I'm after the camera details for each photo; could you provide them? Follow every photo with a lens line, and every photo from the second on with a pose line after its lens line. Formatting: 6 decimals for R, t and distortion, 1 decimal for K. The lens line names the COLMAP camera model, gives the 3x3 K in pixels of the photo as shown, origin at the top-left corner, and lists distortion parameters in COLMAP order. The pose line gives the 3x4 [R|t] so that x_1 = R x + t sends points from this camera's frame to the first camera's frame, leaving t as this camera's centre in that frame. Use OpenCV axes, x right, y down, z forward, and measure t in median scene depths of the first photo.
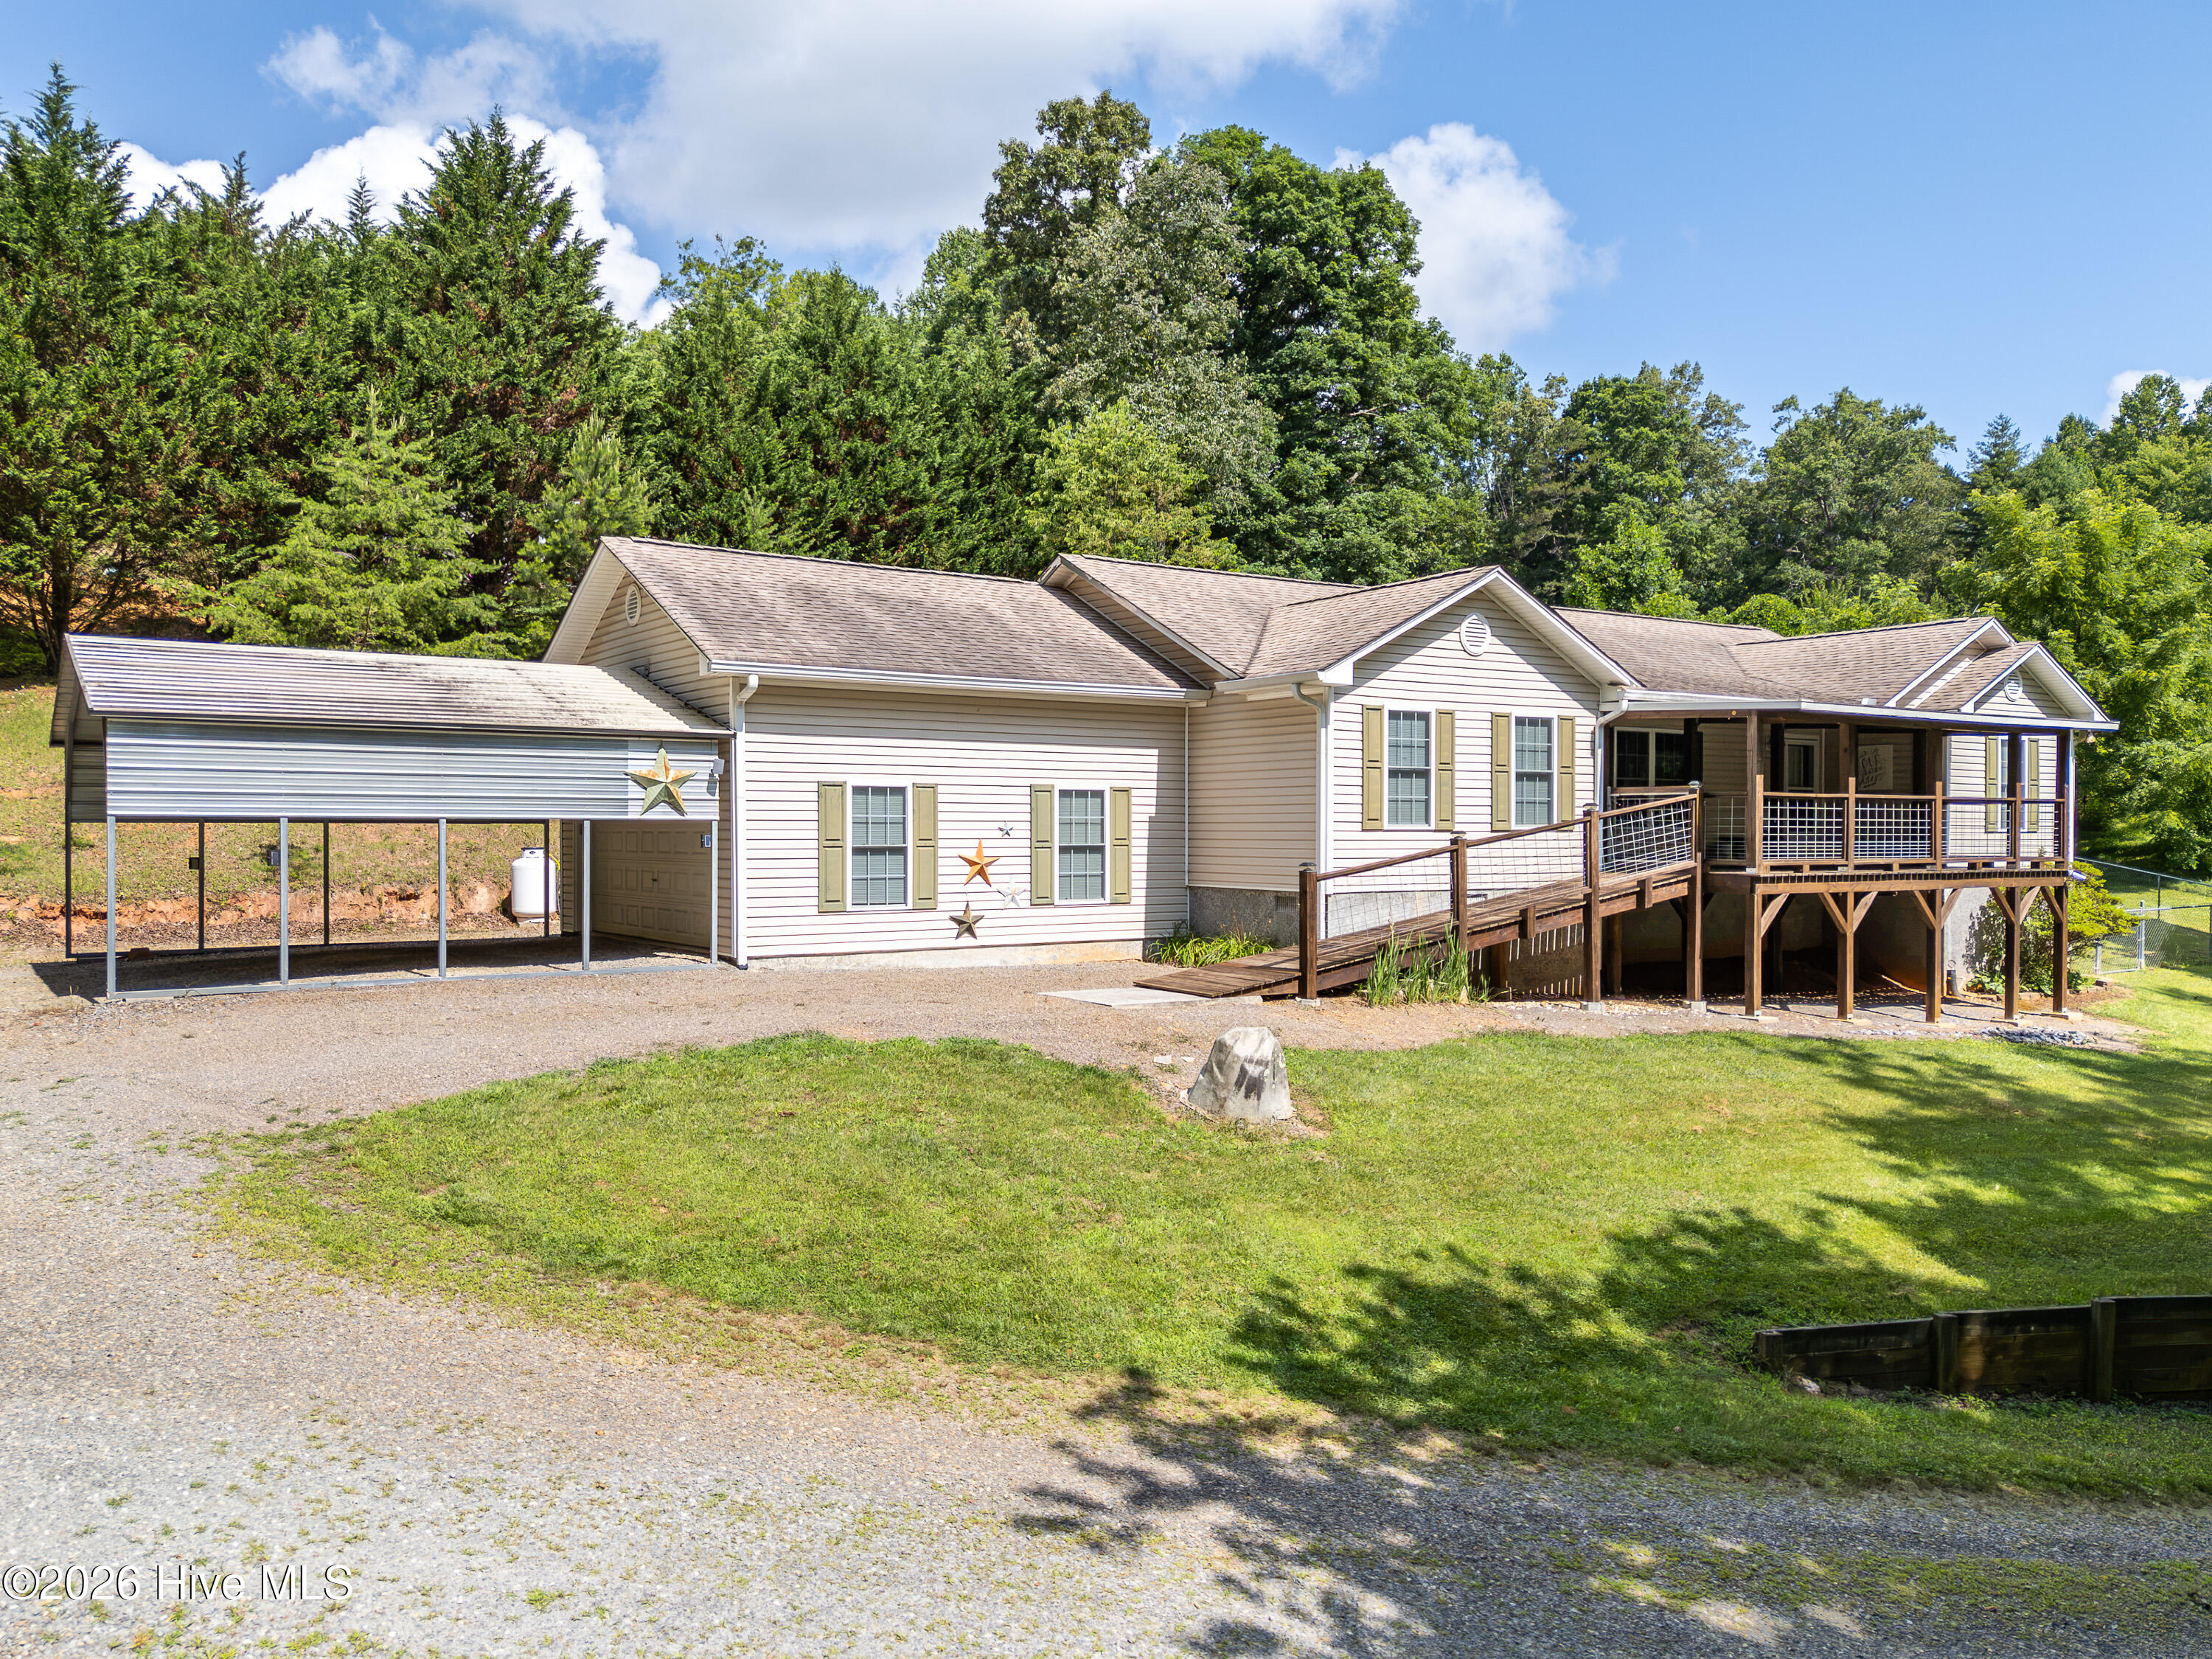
lens RADIAL K [[1673.2, 0, 1073.4], [0, 1673.2, 851.8], [0, 0, 1]] dist [0.060126, -0.045067]
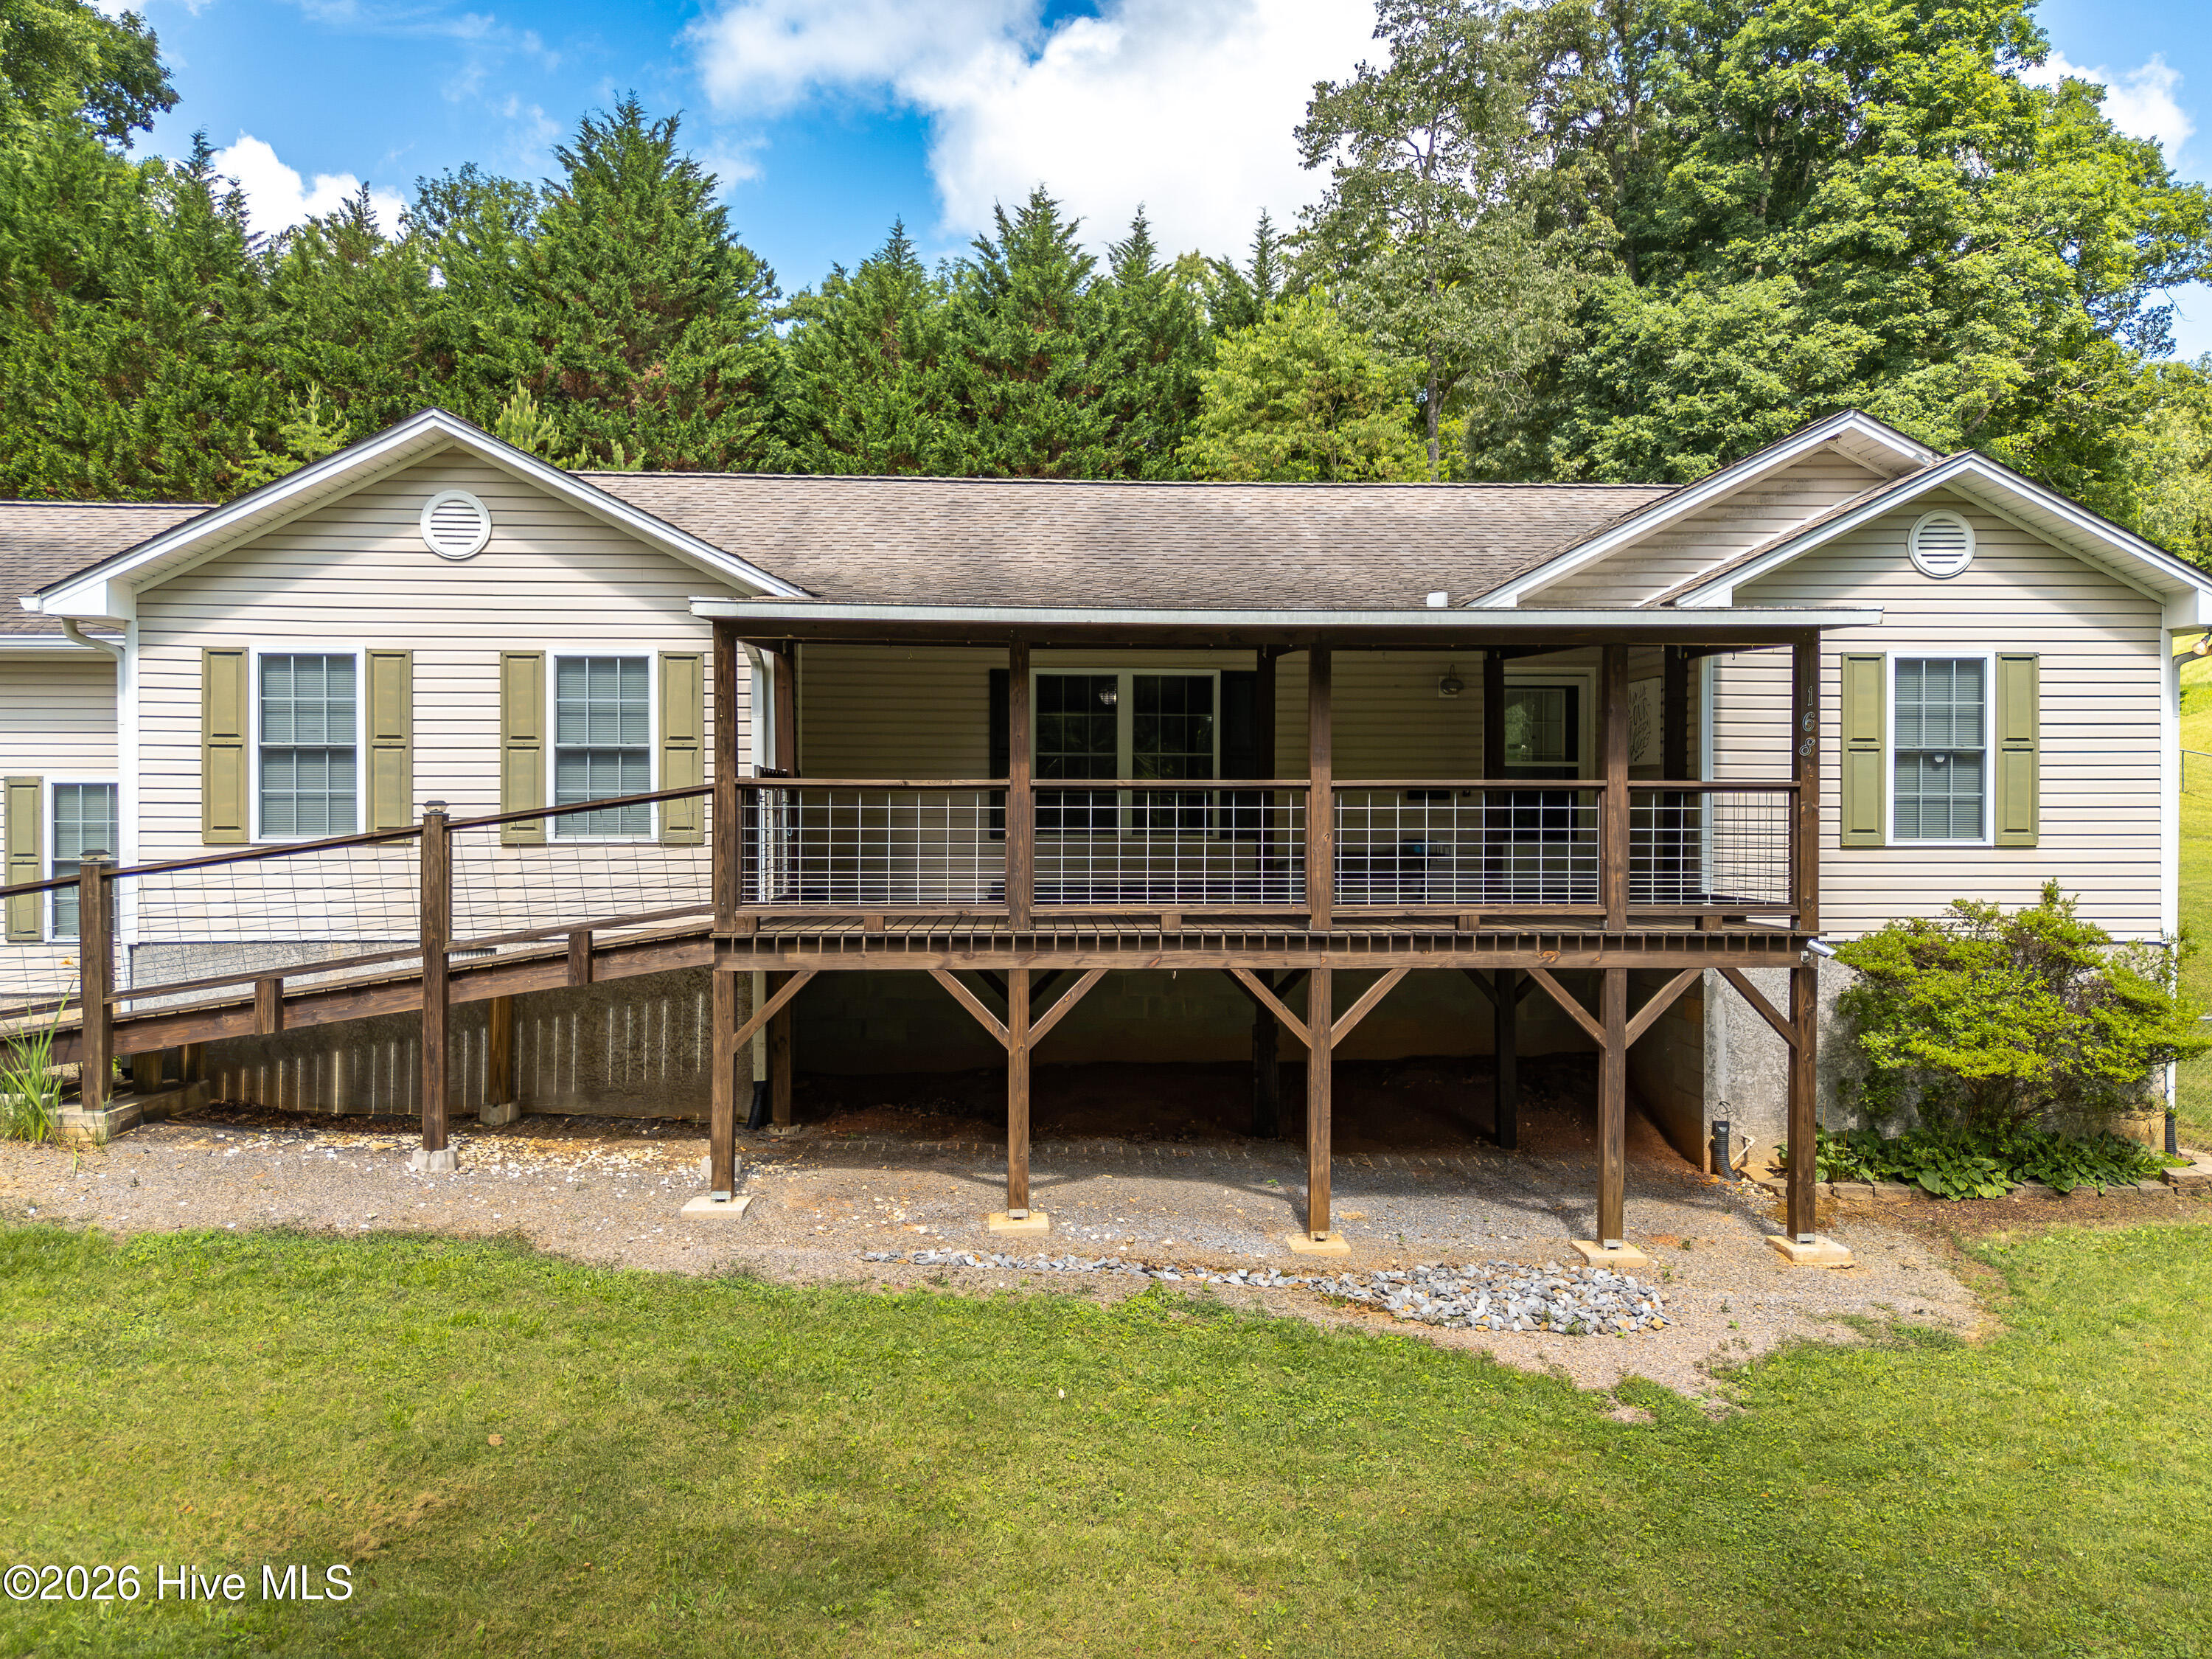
lens RADIAL K [[1625.2, 0, 1106.0], [0, 1625.2, 829.5], [0, 0, 1]] dist [0.057048, -0.038245]
pose [[0.863147, 0.005440, -0.504924, 0.498942], [-0.006382, 0.999980, -0.000136, -0.013130], [0.504913, 0.003340, 0.863164, 0.401634]]
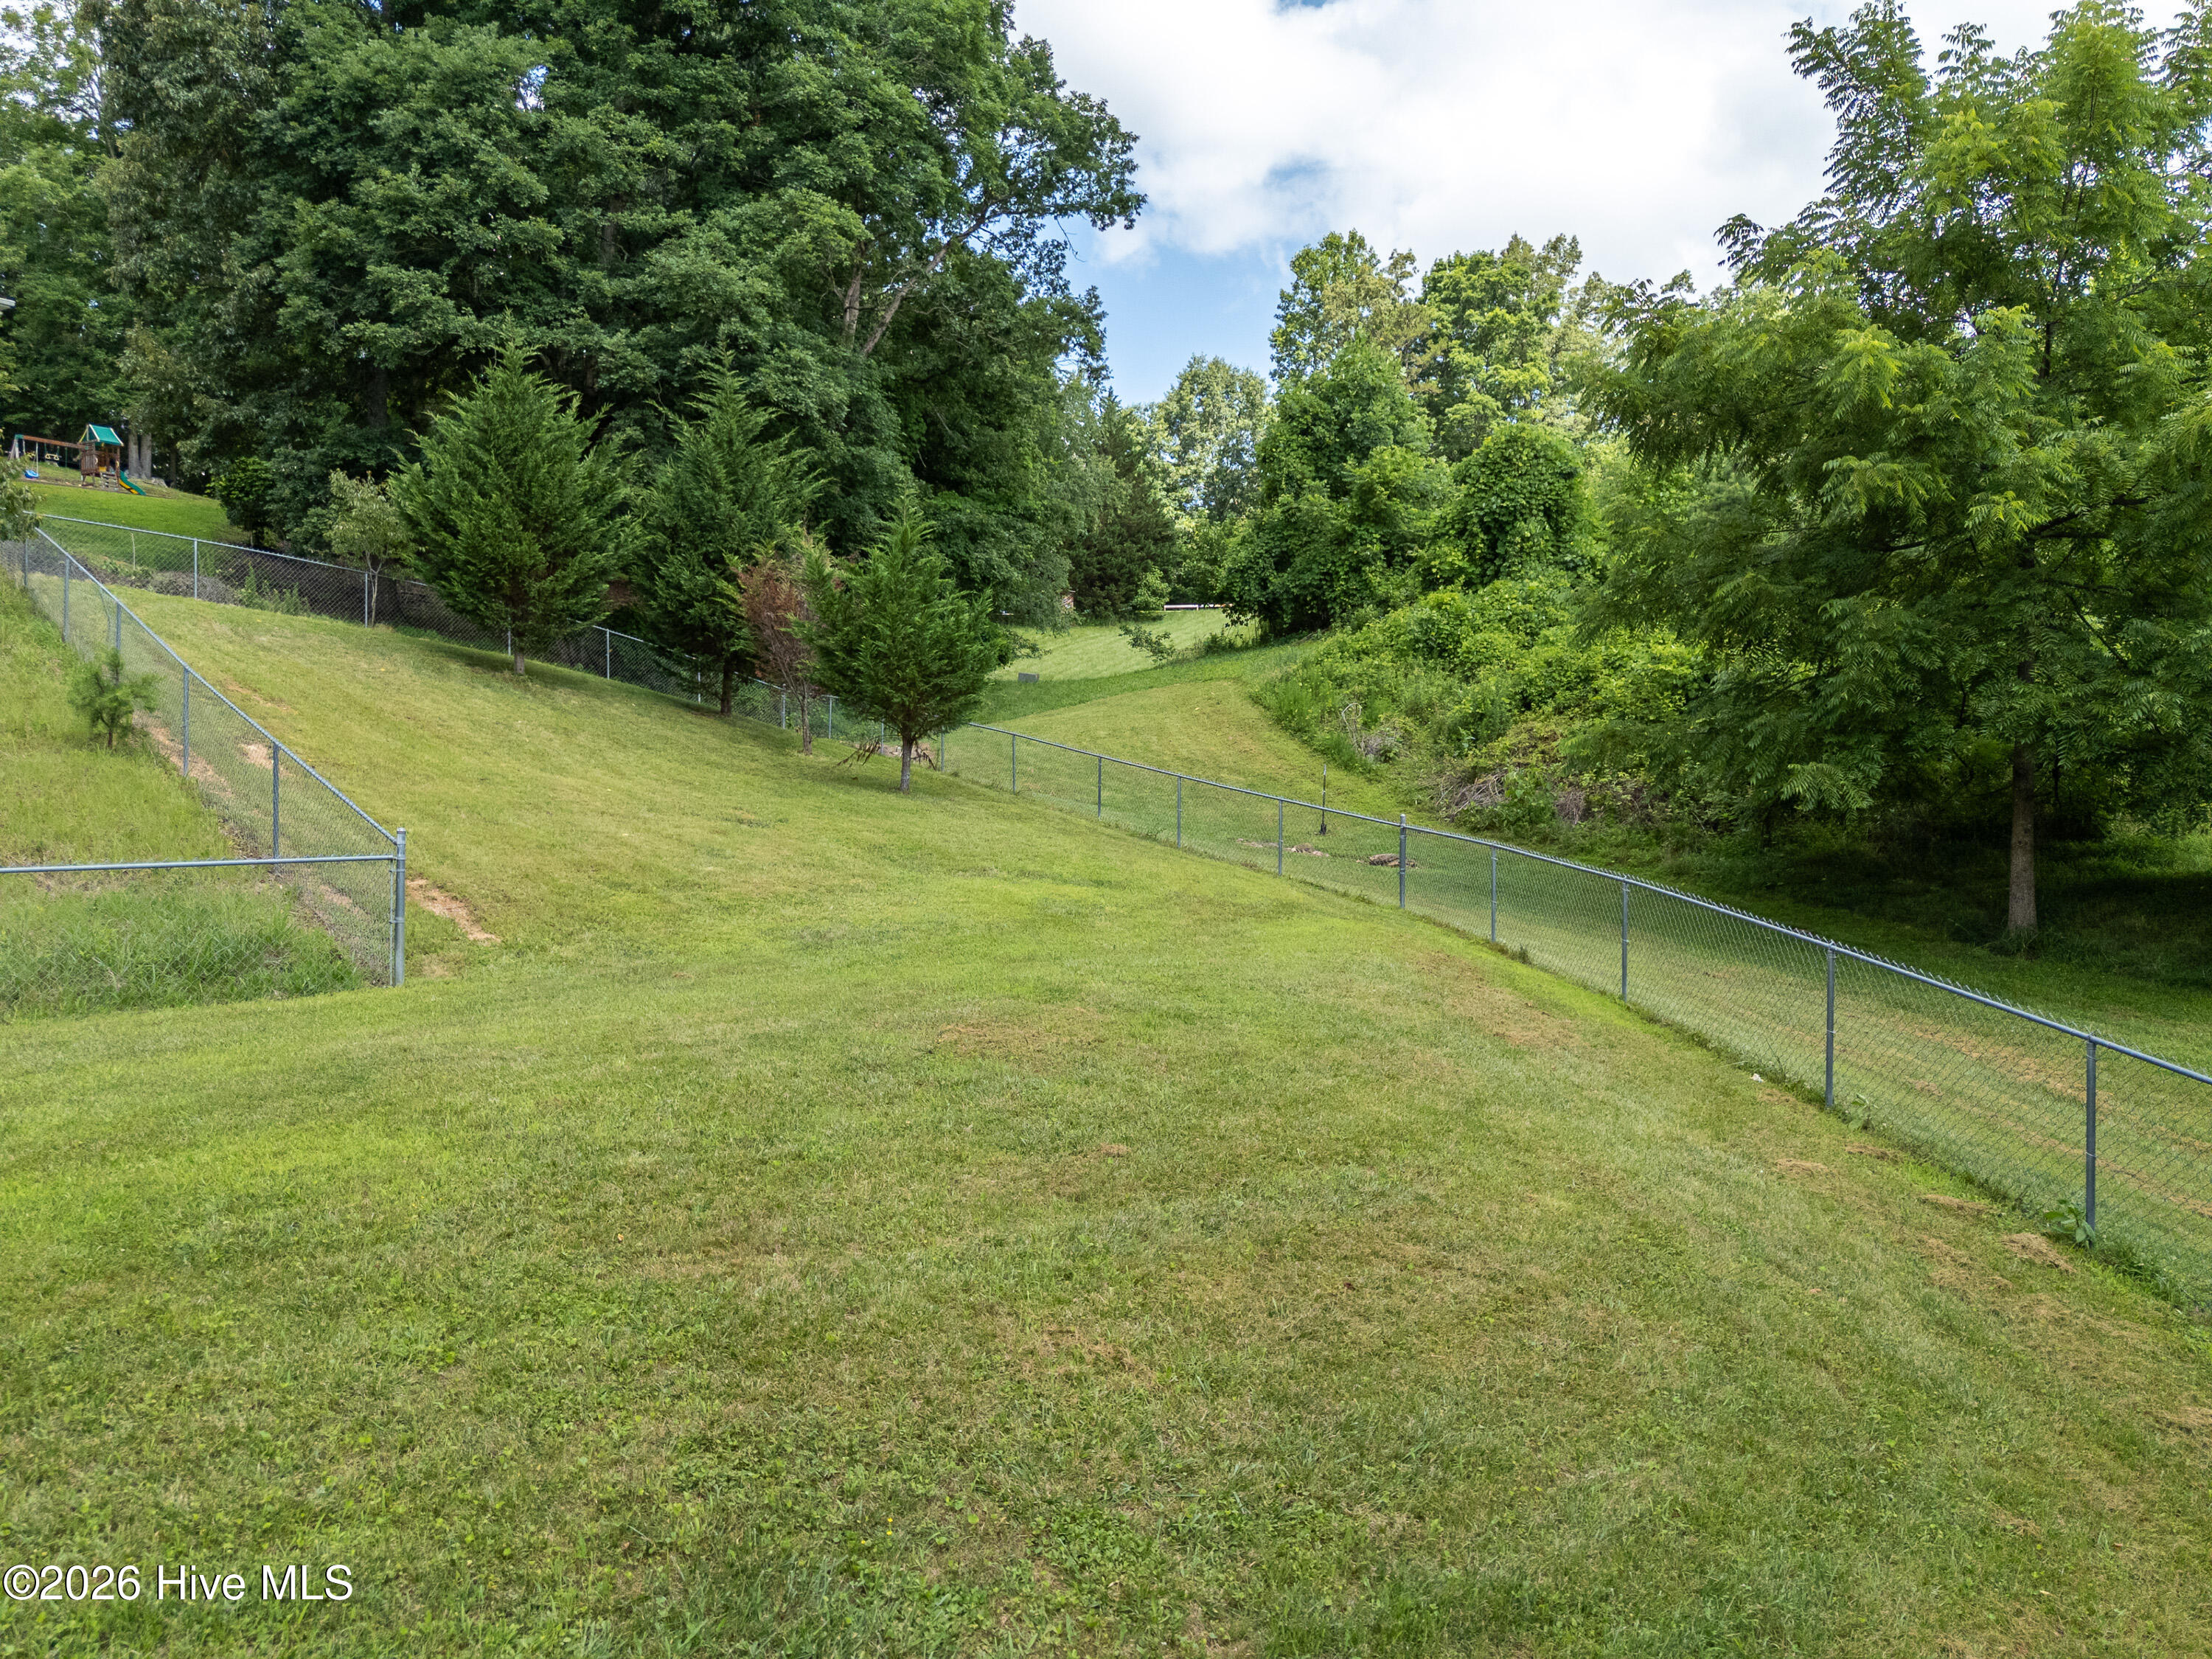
lens RADIAL K [[1635.8, 0, 1106.0], [0, 1635.8, 829.5], [0, 0, 1]] dist [0.045861, -0.059841]
pose [[0.999786, 0.000718, 0.020693, 0.603407], [-0.000687, 0.999999, -0.001489, -0.027822], [-0.020694, 0.001474, 0.999785, 1.028058]]
